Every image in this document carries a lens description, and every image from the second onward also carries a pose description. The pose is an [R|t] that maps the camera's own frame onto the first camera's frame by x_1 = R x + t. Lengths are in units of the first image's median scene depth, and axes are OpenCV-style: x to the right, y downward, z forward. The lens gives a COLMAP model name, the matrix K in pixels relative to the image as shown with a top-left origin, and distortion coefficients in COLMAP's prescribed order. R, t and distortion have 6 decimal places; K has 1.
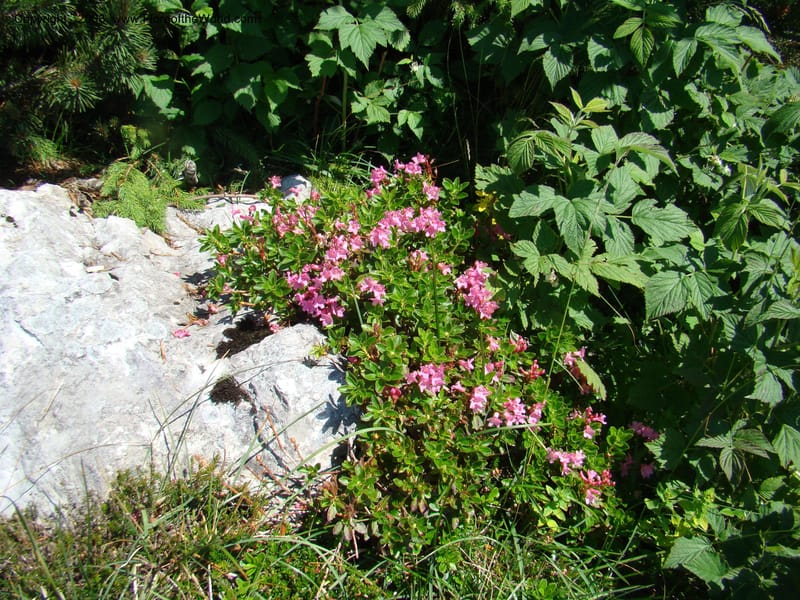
lens RADIAL K [[758.1, 0, 402.6], [0, 758.1, 300.2], [0, 0, 1]] dist [-0.117030, 0.000000]
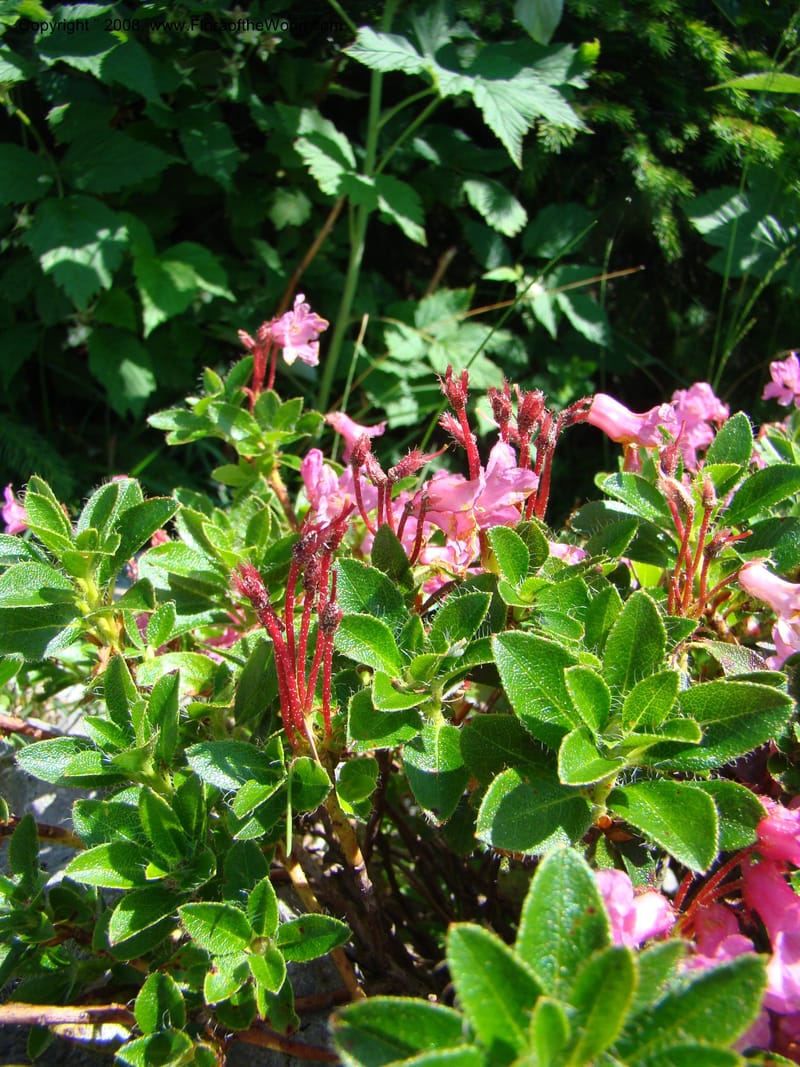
lens RADIAL K [[1011.2, 0, 408.0], [0, 1011.2, 523.5], [0, 0, 1]] dist [-0.117030, 0.000000]
pose [[0.976862, 0.089646, 0.194177, -0.146585], [-0.020474, 0.942941, -0.332329, -0.026055], [-0.212890, 0.320664, 0.922959, 0.621535]]
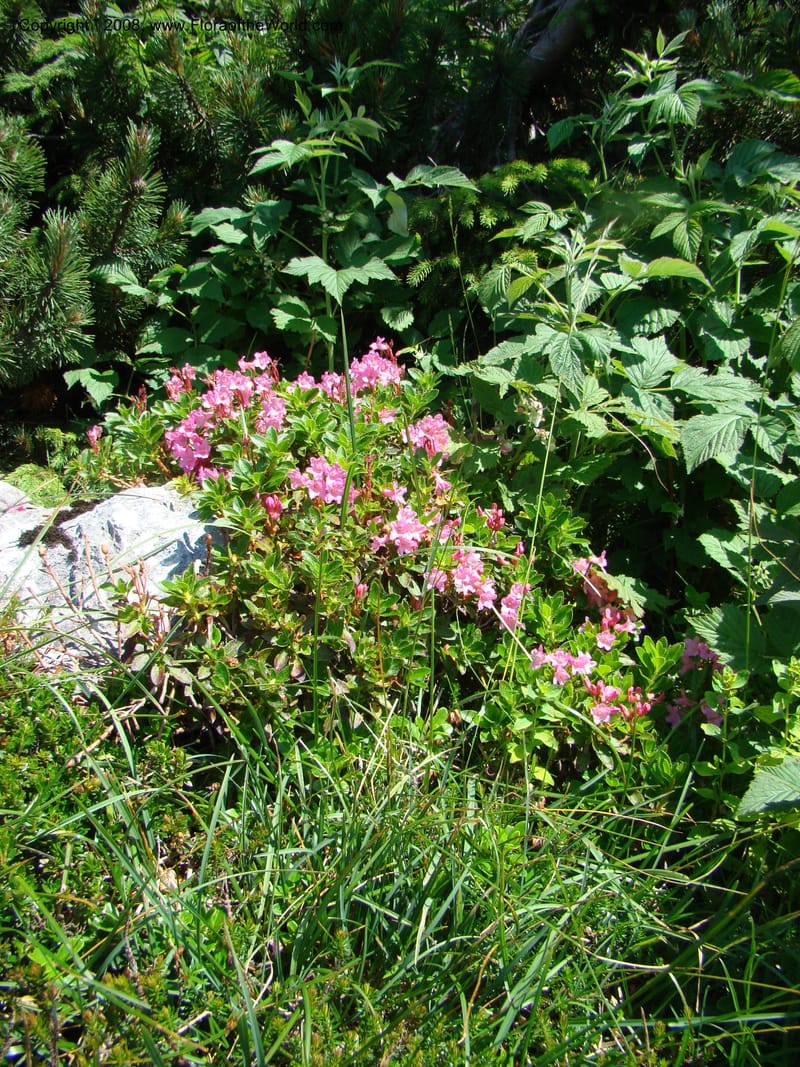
lens RADIAL K [[1011.2, 0, 395.5], [0, 1011.2, 531.2], [0, 0, 1]] dist [-0.117030, 0.000000]
pose [[0.993054, 0.002968, -0.117619, 0.123802], [-0.052089, 0.907464, -0.416889, 0.313163], [0.105498, 0.420120, 0.901315, 0.146155]]
